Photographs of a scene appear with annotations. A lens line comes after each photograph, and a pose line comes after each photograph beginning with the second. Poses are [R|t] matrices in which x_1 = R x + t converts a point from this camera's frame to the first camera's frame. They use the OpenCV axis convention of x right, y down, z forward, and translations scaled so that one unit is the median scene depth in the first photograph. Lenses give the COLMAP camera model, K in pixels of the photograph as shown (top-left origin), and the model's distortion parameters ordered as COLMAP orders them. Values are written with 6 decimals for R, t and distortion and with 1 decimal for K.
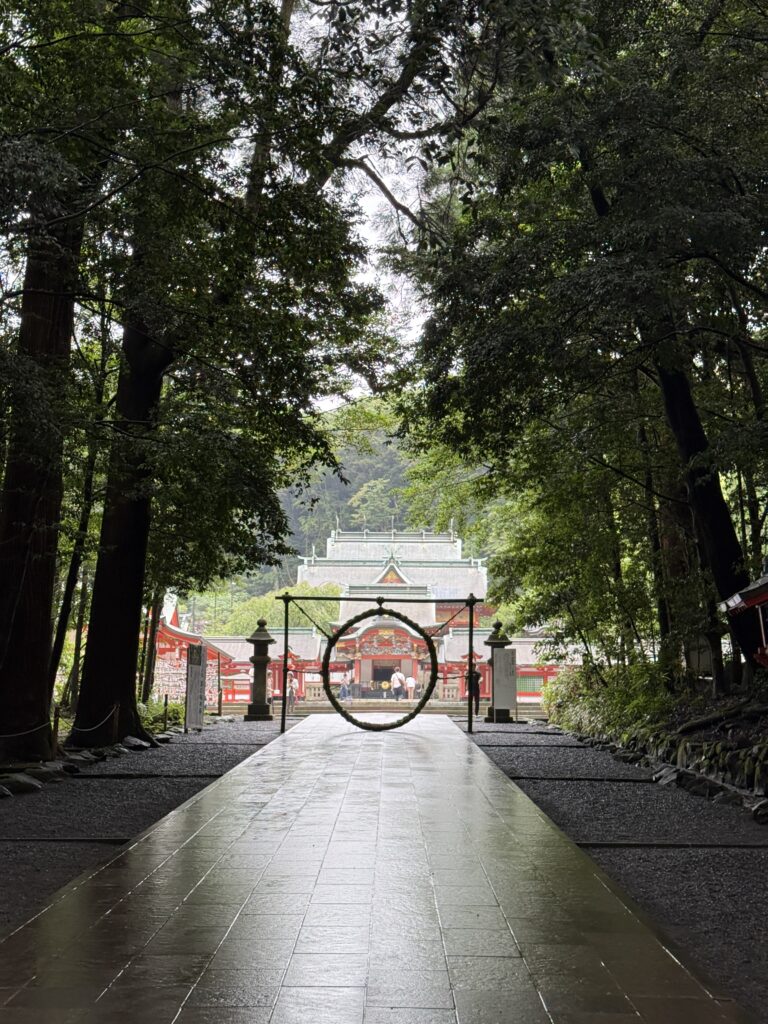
lens RADIAL K [[1444.5, 0, 382.7], [0, 1444.5, 512.2], [0, 0, 1]] dist [0.136073, 0.000000]
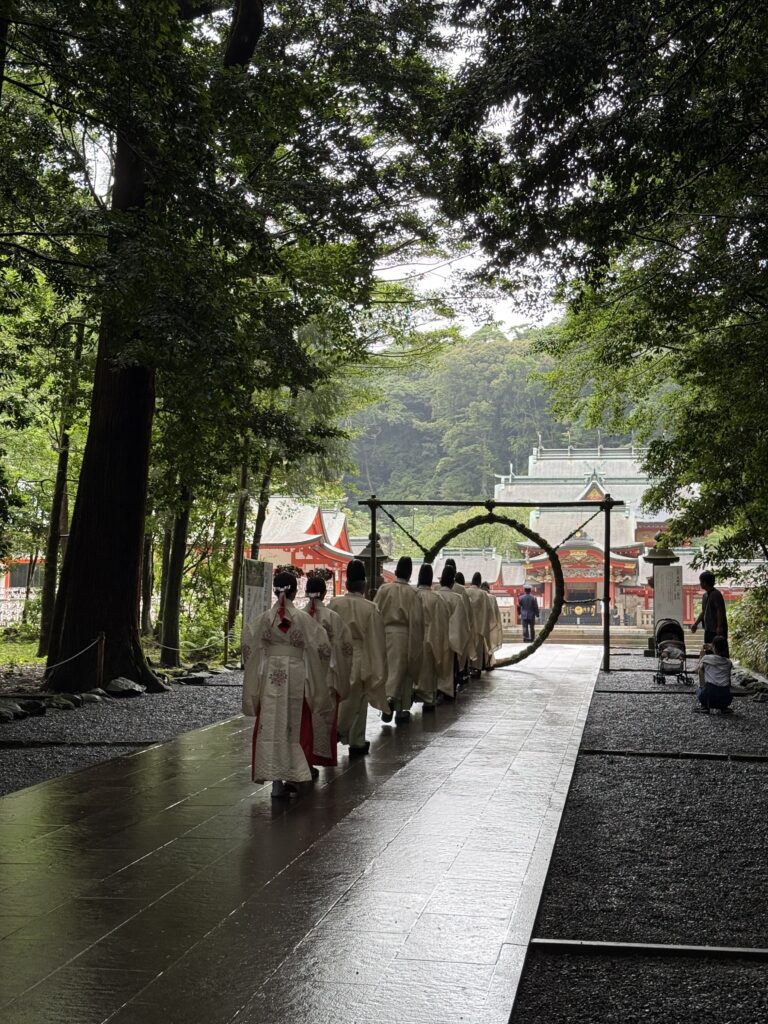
lens RADIAL K [[1444.5, 0, 385.9], [0, 1444.5, 512.3], [0, 0, 1]] dist [0.136073, 0.000000]
pose [[0.988011, -0.012017, -0.153912, 0.050687], [0.019914, 0.998557, 0.049871, 0.019699], [0.153091, -0.052338, 0.986825, 0.167985]]
